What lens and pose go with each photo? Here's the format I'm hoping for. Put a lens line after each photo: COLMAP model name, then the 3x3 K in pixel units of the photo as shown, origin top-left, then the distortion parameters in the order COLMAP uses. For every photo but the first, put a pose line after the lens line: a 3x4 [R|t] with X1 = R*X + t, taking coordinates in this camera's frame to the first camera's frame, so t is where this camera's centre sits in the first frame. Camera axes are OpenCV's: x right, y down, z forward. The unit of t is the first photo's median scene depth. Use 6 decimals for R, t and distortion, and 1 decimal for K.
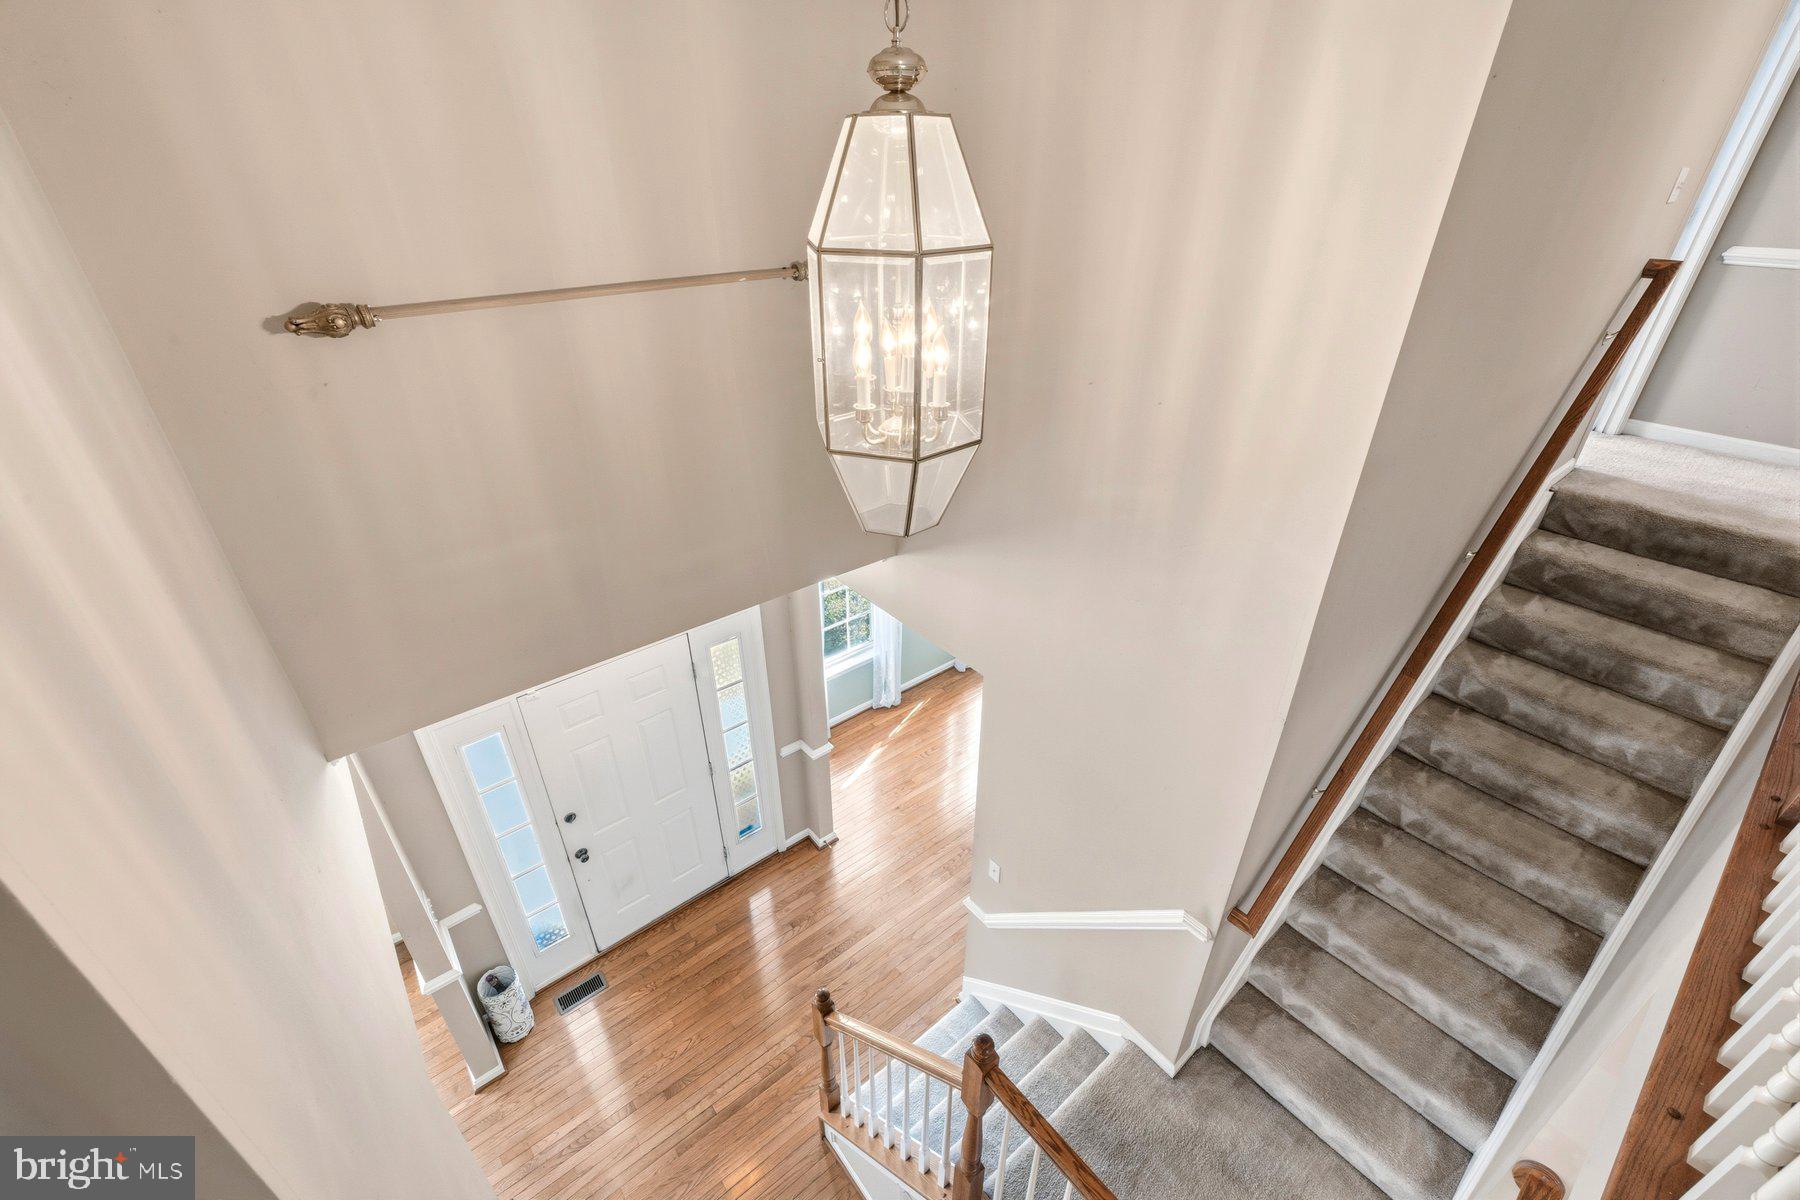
lens RADIAL K [[759.6, 0, 902.3], [0, 759.6, 599.2], [0, 0, 1]] dist [0.001617, -0.000509]
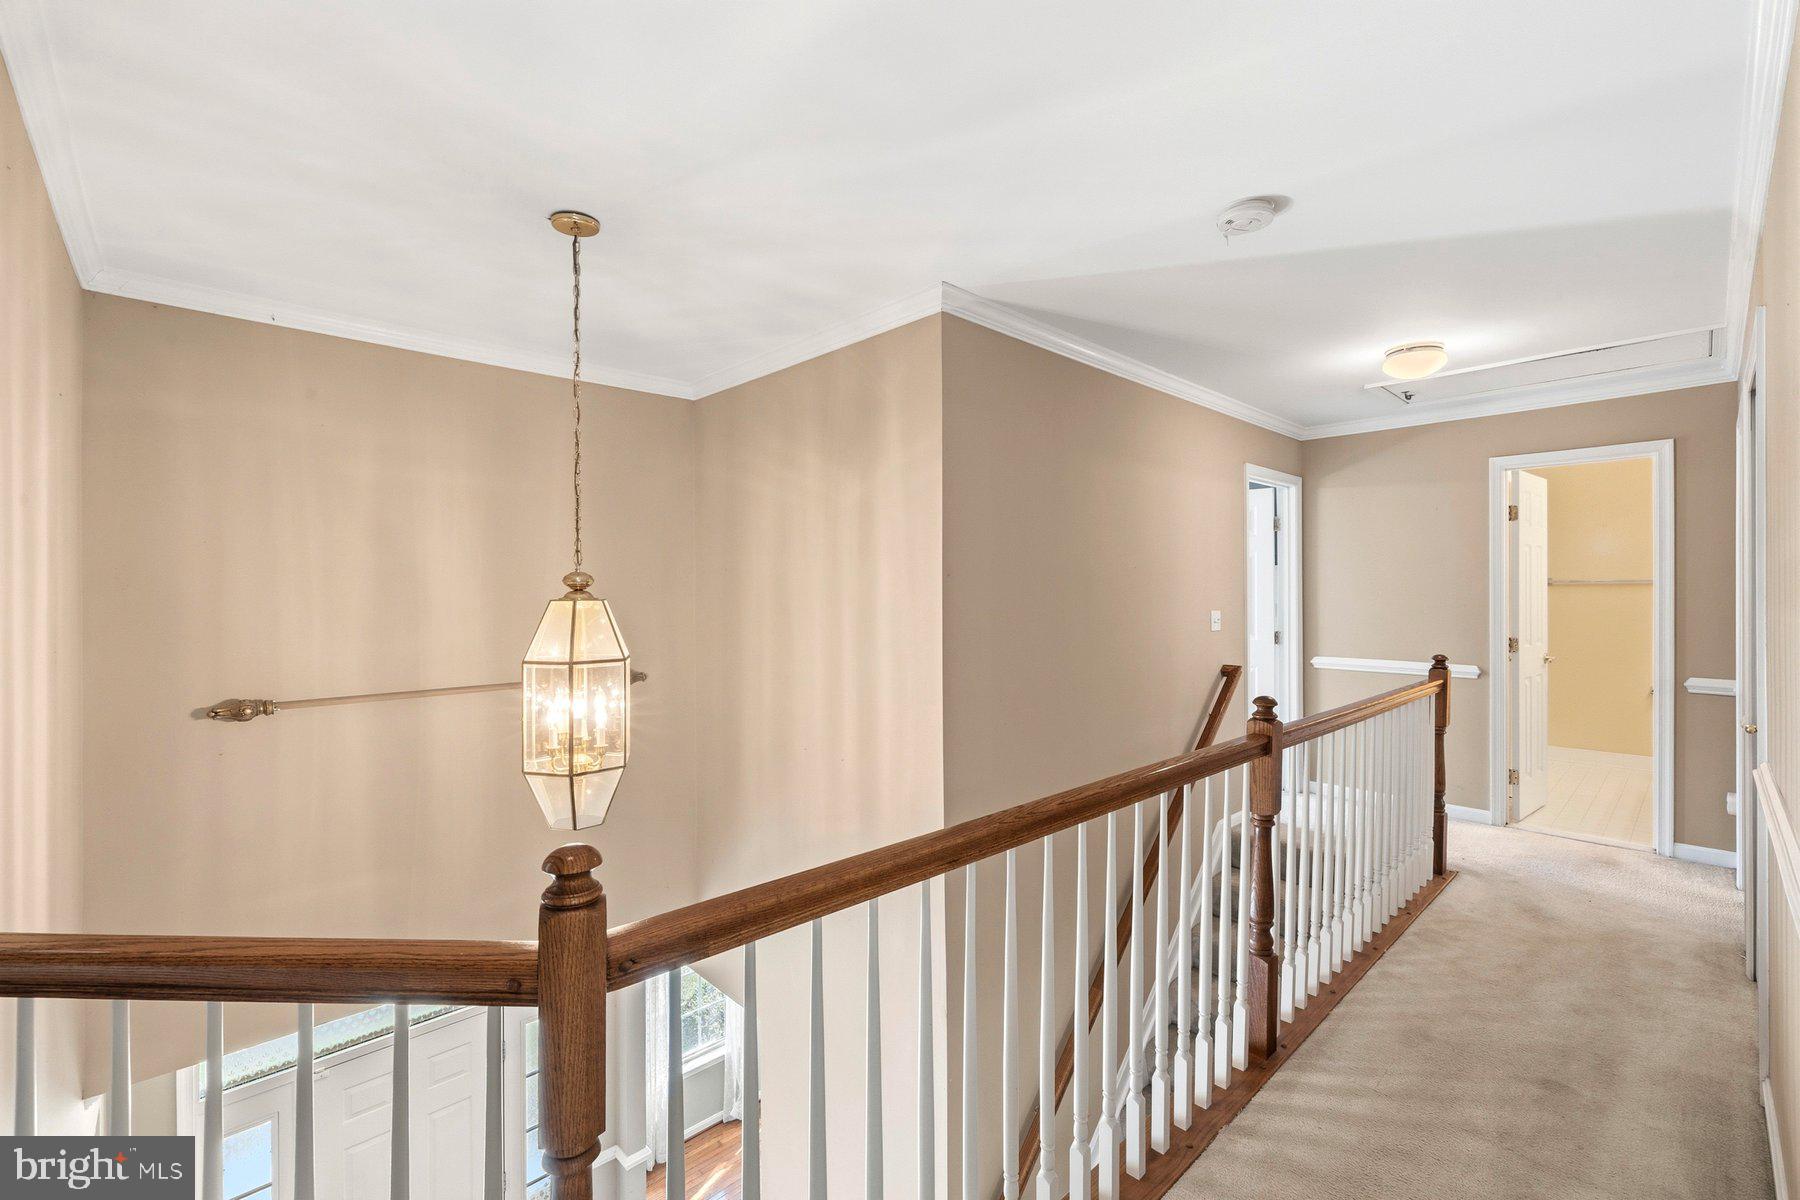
lens RADIAL K [[759.6, 0, 898.1], [0, 759.6, 595.9], [0, 0, 1]] dist [0.001617, -0.000509]
pose [[0.997232, -0.002336, 0.074319, 0.401570], [0.039069, 0.866871, -0.496998, 0.220491], [-0.063264, 0.498526, 0.864563, -0.457464]]
